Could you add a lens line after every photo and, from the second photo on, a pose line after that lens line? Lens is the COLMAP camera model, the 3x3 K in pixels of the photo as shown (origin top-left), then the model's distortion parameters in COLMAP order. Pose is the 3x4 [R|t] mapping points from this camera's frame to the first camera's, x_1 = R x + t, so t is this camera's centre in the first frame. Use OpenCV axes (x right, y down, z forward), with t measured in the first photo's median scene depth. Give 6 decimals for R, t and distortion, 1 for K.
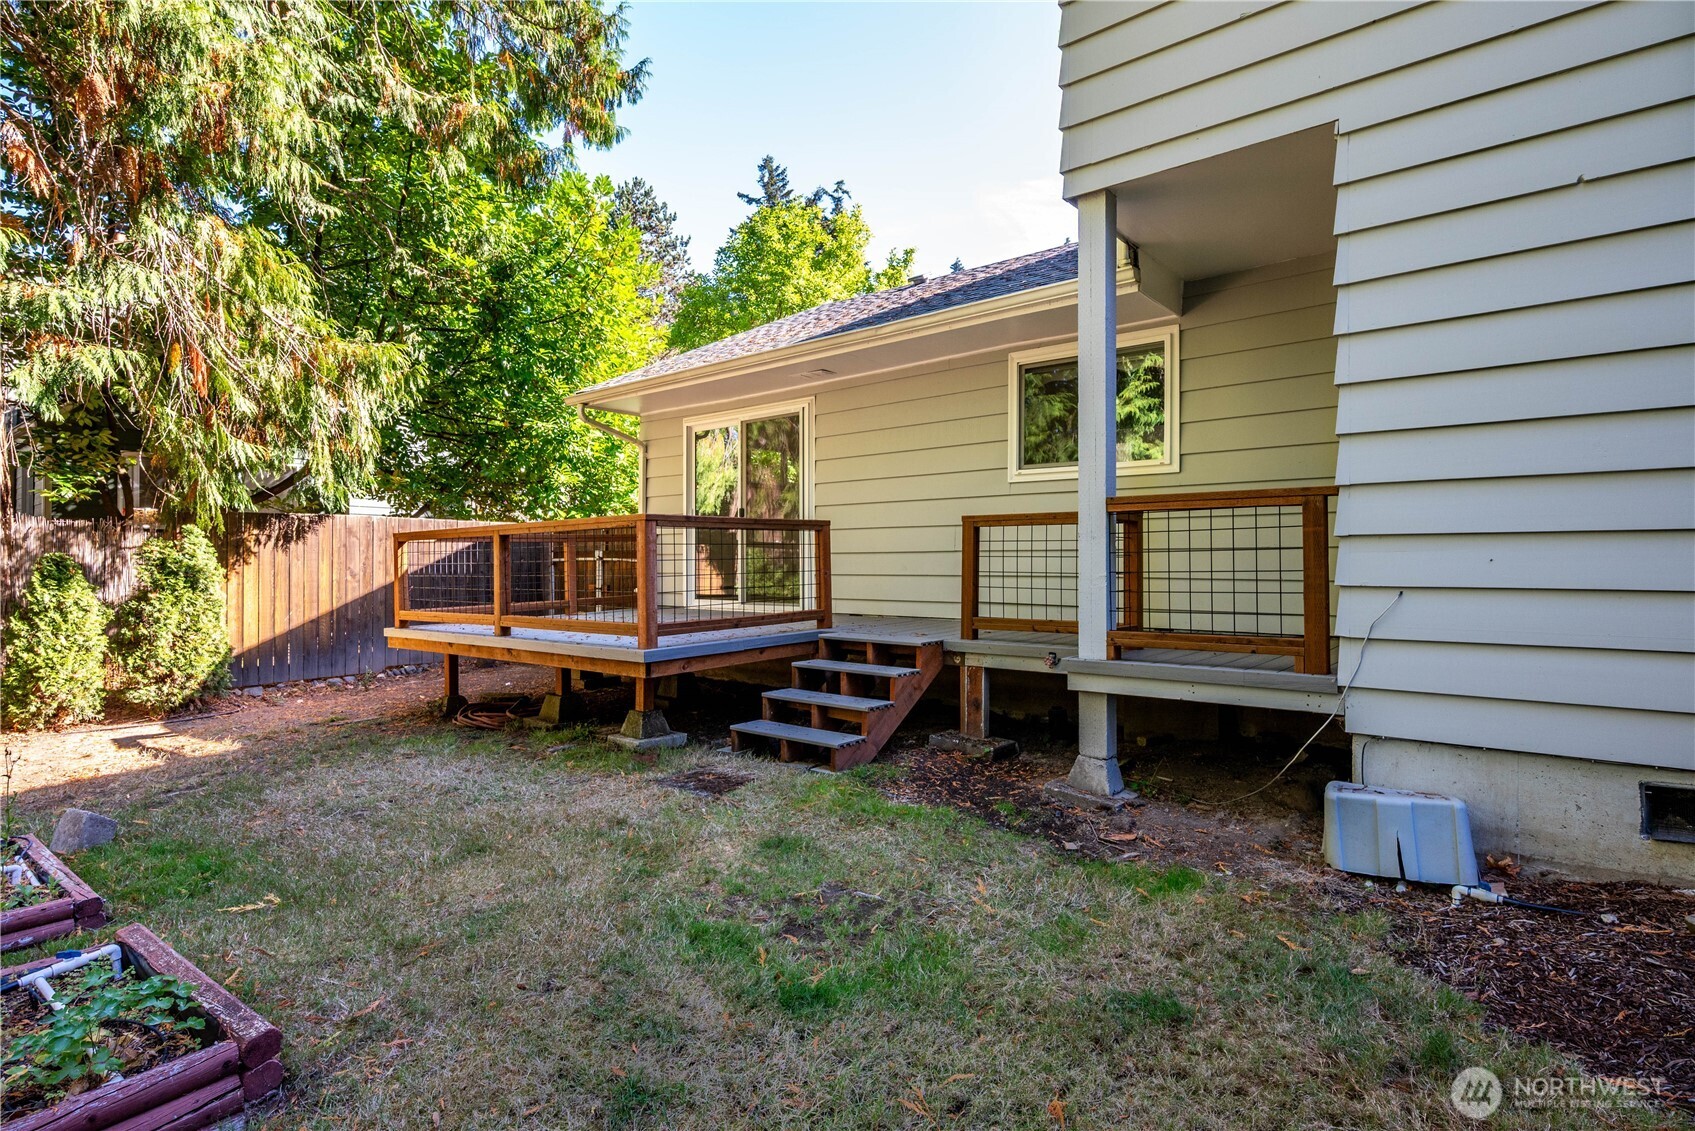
lens RADIAL K [[824.6, 0, 847.5], [0, 824.6, 565.5], [0, 0, 1]] dist [0.000356, 0.000085]
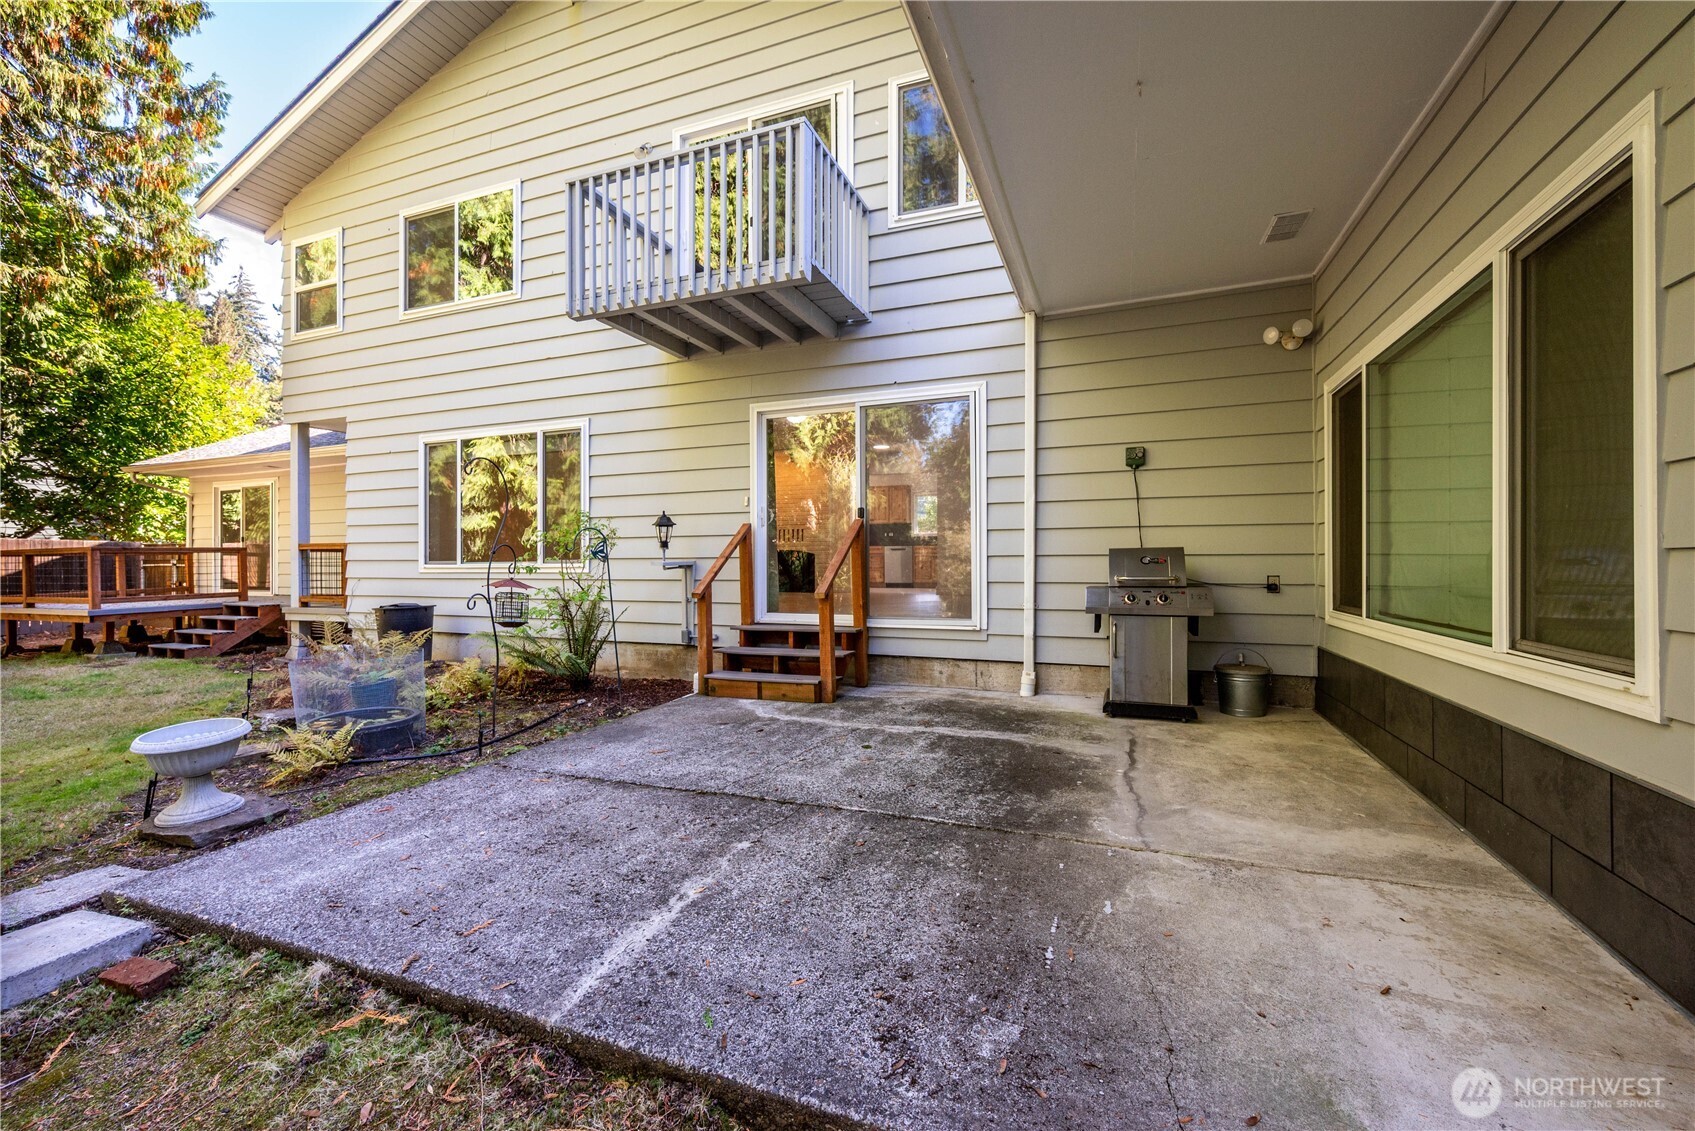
lens RADIAL K [[702.4, 0, 847.5], [0, 702.4, 565.5], [0, 0, 1]] dist [0.003298, 0.000804]
pose [[0.957135, 0.003018, 0.289625, 1.087428], [-0.000934, 0.999973, -0.007334, -0.000733], [-0.289640, 0.006750, 0.957112, -1.304799]]
